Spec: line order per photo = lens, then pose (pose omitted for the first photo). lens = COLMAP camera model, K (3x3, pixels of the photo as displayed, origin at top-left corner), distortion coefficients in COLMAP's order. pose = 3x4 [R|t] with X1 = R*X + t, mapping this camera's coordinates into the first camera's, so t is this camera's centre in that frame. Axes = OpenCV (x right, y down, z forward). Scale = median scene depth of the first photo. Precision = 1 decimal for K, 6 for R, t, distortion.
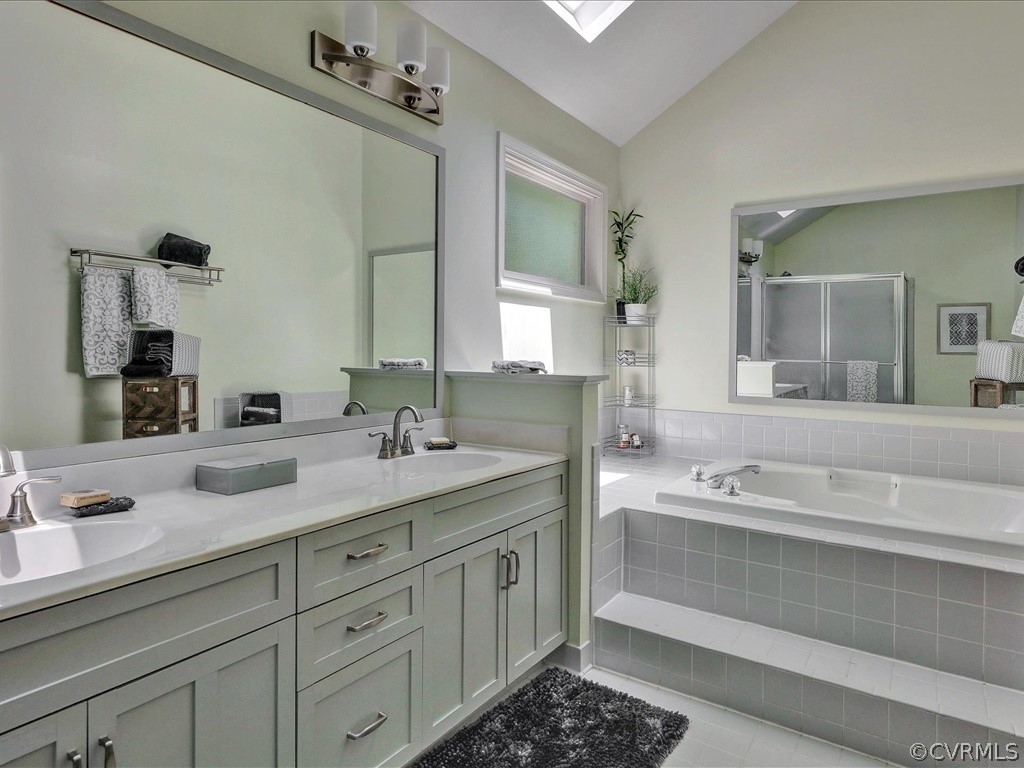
lens RADIAL K [[615.4, 0, 515.2], [0, 615.4, 375.7], [0, 0, 1]] dist [0.018156, -0.004043]
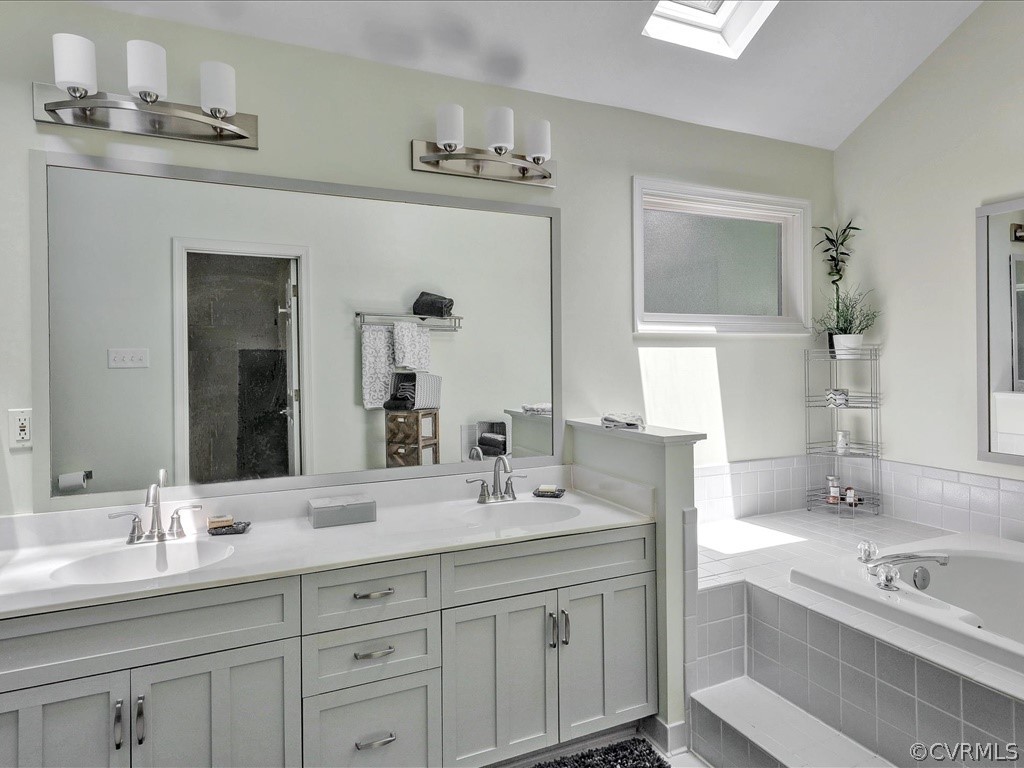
lens RADIAL K [[615.4, 0, 536.9], [0, 615.4, 378.1], [0, 0, 1]] dist [0.018156, -0.004043]
pose [[0.858832, -0.001080, -0.512256, 0.373092], [-0.002695, 0.999974, -0.006627, -0.070653], [0.512250, 0.007072, 0.858807, 0.082073]]
